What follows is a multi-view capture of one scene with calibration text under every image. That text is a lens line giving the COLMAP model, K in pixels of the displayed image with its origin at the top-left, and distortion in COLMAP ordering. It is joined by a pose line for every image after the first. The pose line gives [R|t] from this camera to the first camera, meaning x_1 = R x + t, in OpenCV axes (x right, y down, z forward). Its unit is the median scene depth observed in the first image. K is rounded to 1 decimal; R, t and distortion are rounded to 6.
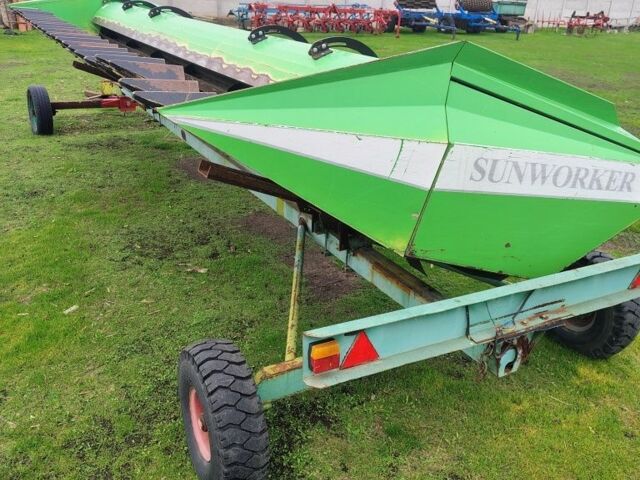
lens RADIAL K [[619.9, 0, 320.0], [0, 619.9, 240.0], [0, 0, 1]] dist [0.003239, -0.100470]
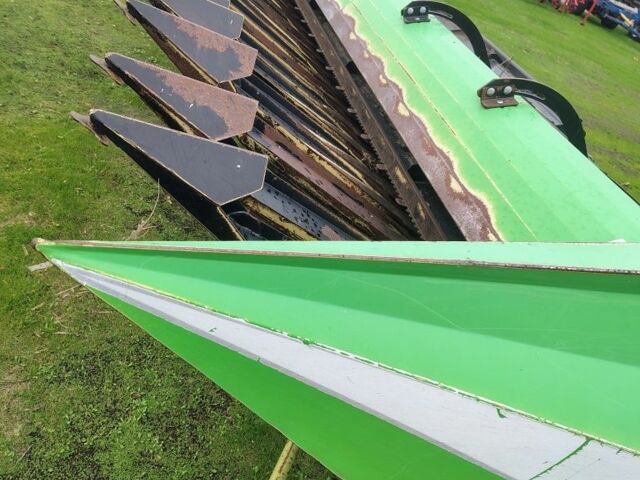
lens RADIAL K [[619.9, 0, 320.0], [0, 619.9, 240.0], [0, 0, 1]] dist [0.003239, -0.100470]
pose [[0.910361, 0.403176, -0.093233, -0.036256], [-0.388048, 0.909986, 0.146097, -0.167334], [0.143743, -0.096822, 0.984867, 0.323024]]
